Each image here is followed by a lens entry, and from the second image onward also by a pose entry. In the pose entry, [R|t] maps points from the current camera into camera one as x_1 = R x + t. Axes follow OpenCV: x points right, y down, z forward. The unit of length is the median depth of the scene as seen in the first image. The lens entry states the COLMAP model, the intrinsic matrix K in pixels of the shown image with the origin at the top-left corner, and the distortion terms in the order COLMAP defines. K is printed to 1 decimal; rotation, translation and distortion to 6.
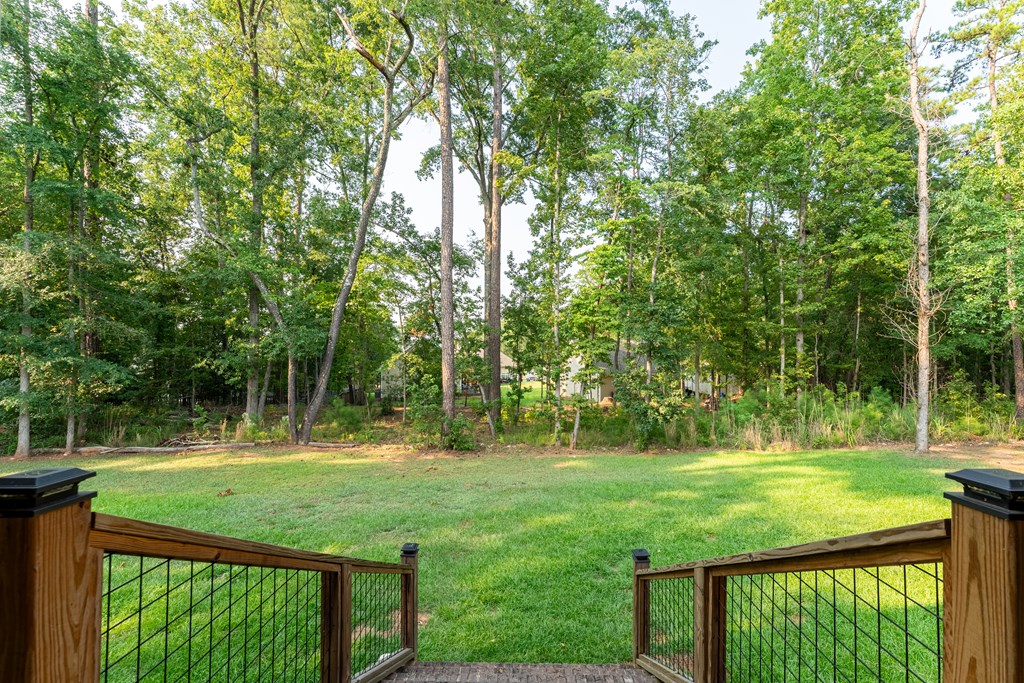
lens RADIAL K [[461.8, 0, 512.0], [0, 461.8, 341.5], [0, 0, 1]] dist [0.000051, -0.000087]
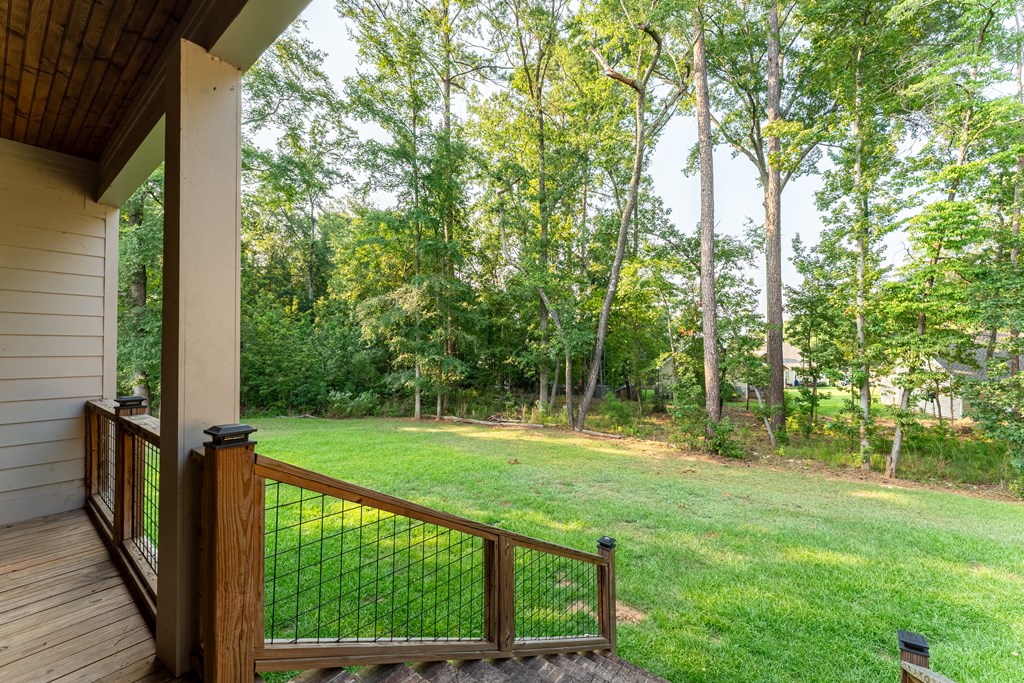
lens RADIAL K [[430.2, 0, 512.0], [0, 430.2, 341.5], [0, 0, 1]] dist [-0.001570, -0.000148]
pose [[0.777692, -0.016849, -0.628420, 0.098904], [0.017709, 0.999831, -0.004892, -0.000099], [0.628396, -0.007324, 0.777859, 0.052161]]
